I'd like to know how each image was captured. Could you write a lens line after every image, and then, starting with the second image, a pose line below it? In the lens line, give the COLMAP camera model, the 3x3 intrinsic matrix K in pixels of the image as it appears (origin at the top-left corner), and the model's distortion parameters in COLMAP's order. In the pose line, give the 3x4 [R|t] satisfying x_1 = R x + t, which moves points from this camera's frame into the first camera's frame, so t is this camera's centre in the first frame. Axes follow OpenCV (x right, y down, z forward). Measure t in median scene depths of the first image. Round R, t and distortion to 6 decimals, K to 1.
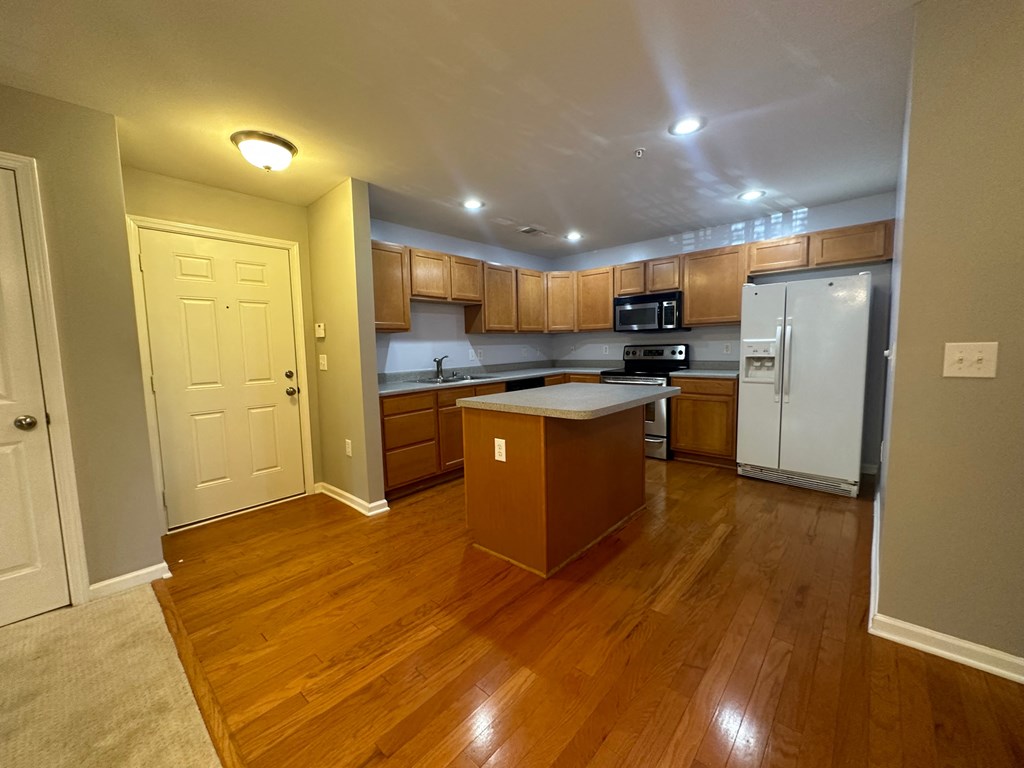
lens RADIAL K [[408.7, 0, 512.0], [0, 408.7, 384.0], [0, 0, 1]] dist [0.002634, -0.000004]
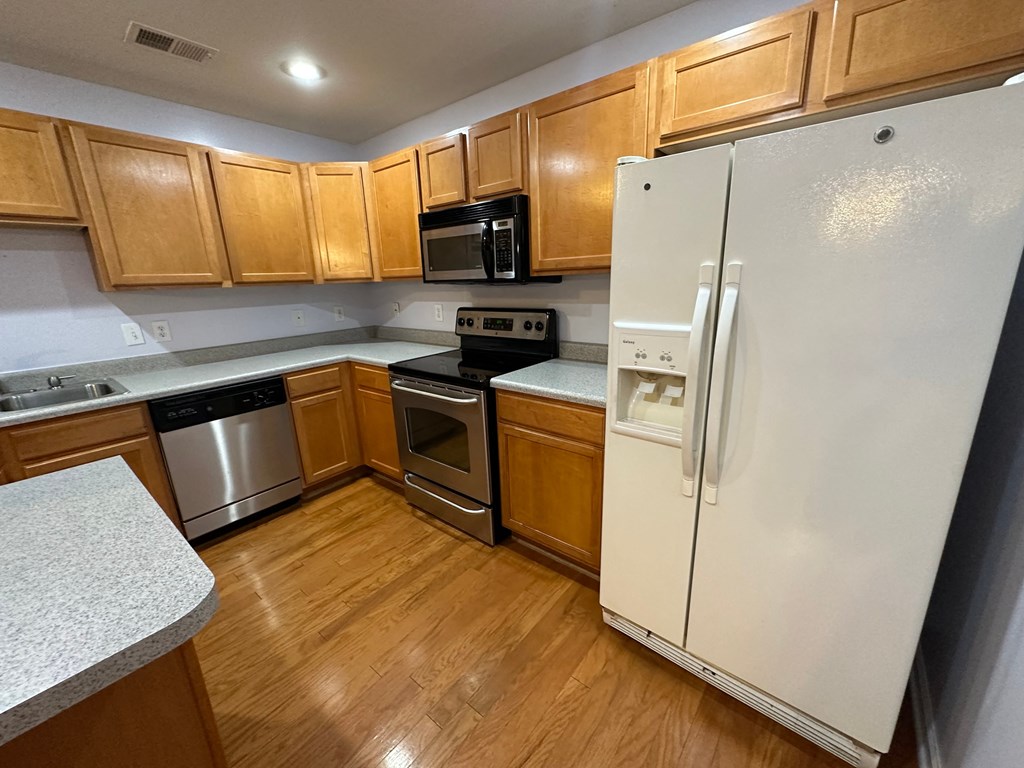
lens RADIAL K [[408.7, 0, 512.0], [0, 408.7, 384.0], [0, 0, 1]] dist [0.002634, -0.000004]
pose [[0.998512, -0.021297, 0.050209, 0.362490], [0.013114, 0.987351, 0.158007, -0.089583], [-0.052939, -0.157114, 0.986161, 0.506202]]
